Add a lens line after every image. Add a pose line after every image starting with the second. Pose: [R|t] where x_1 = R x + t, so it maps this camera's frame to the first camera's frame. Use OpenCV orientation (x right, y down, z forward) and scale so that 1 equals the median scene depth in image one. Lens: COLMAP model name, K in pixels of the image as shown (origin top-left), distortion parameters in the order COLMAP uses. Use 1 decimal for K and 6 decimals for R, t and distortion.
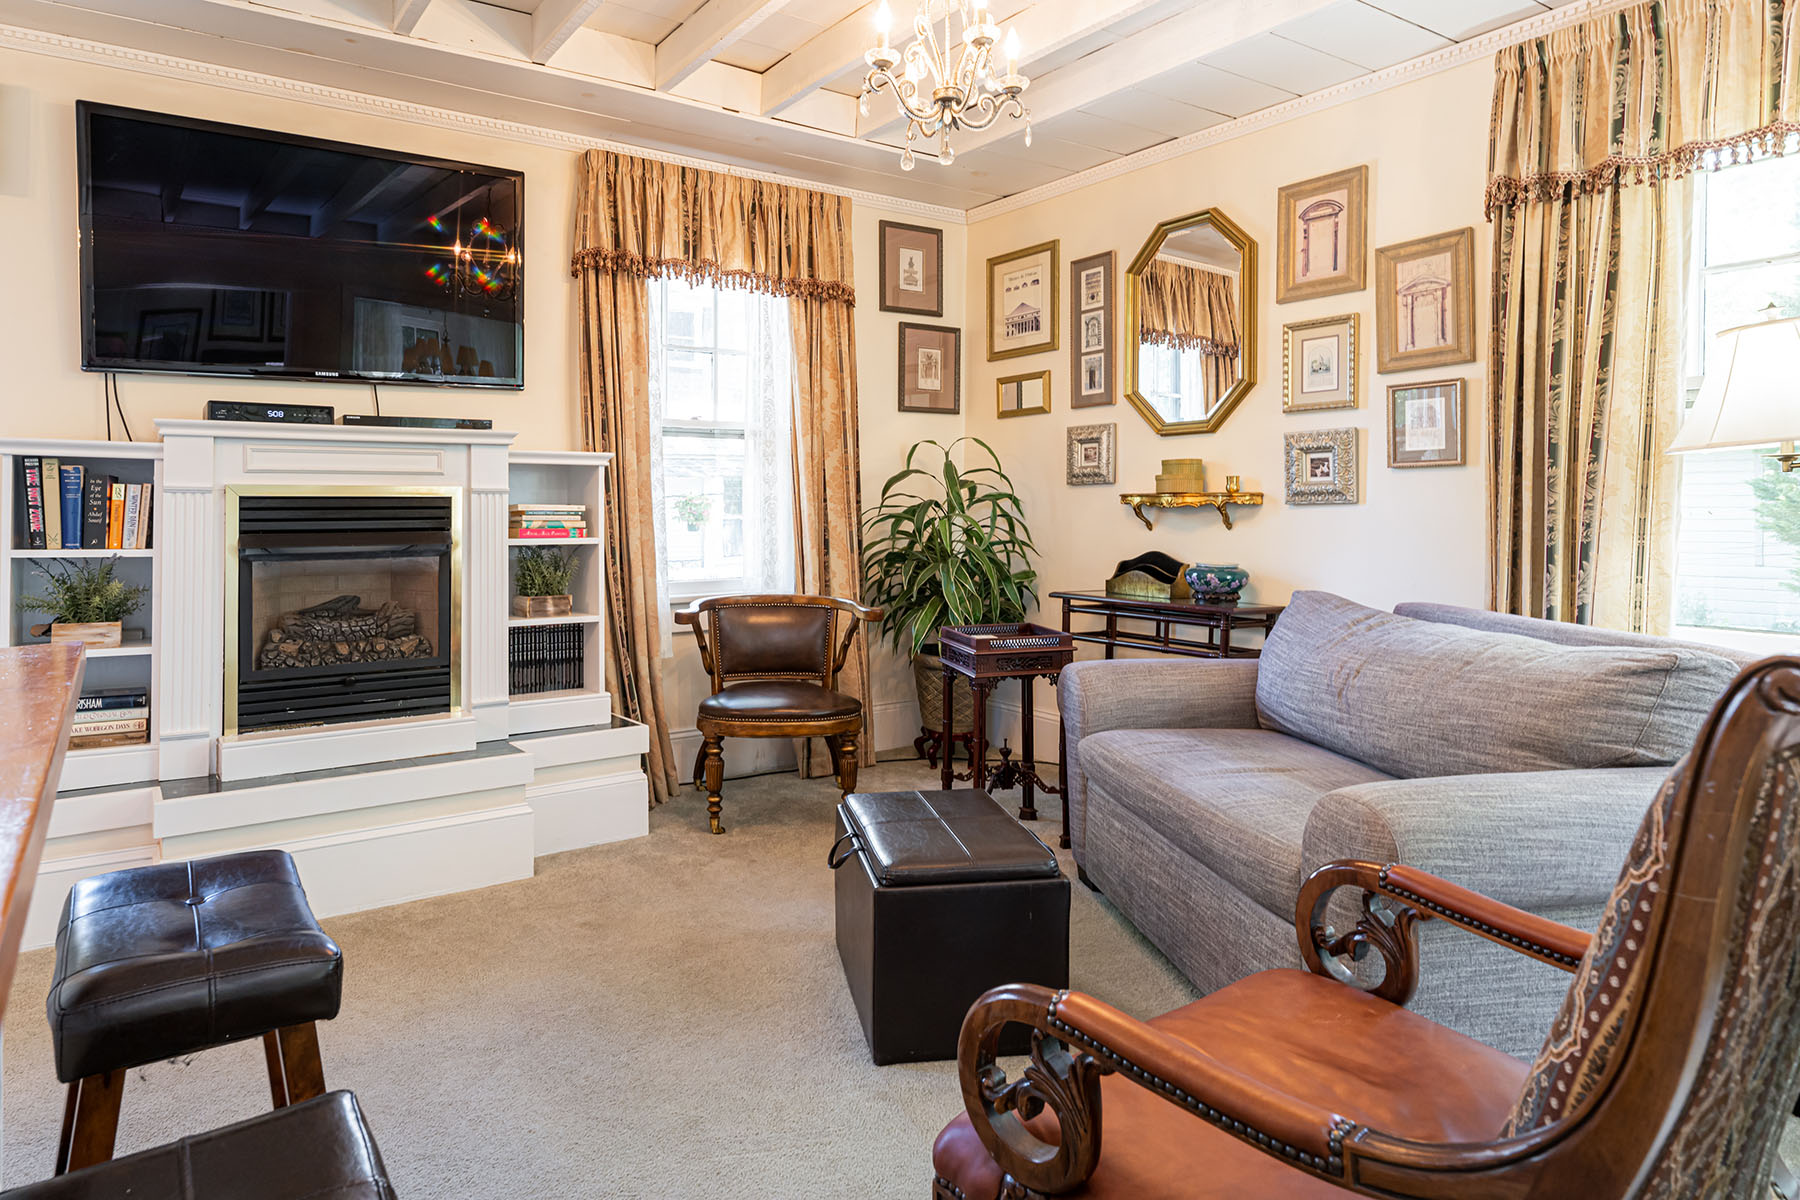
lens RADIAL K [[1032.7, 0, 858.6], [0, 1032.7, 518.4], [0, 0, 1]] dist [0.003010, -0.001711]
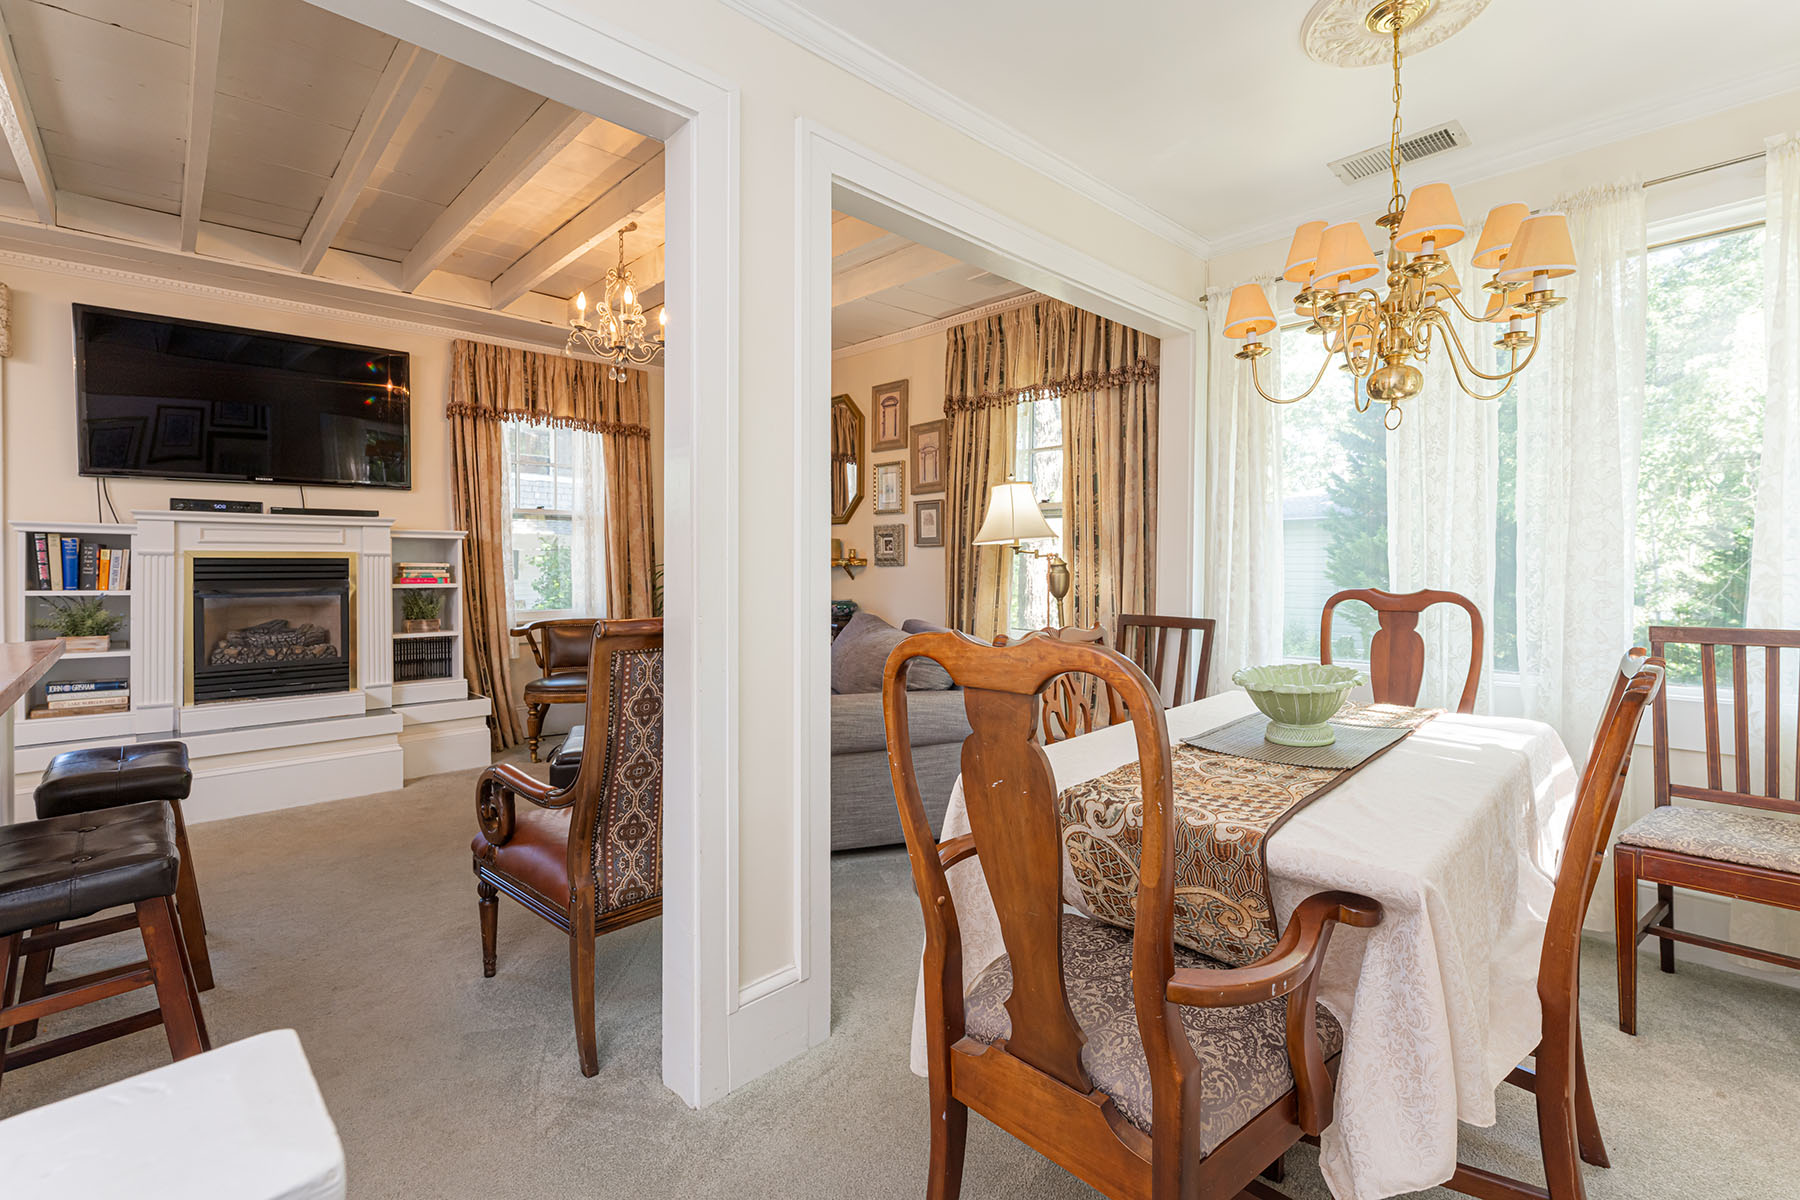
lens RADIAL K [[765.5, 0, 920.0], [0, 765.5, 578.2], [0, 0, 1]] dist [0.002002, 0.000415]
pose [[0.986518, 0.003364, 0.163617, 0.285535], [-0.005641, 0.999894, 0.013453, -0.010392], [-0.163554, -0.014195, 0.986432, -0.323388]]
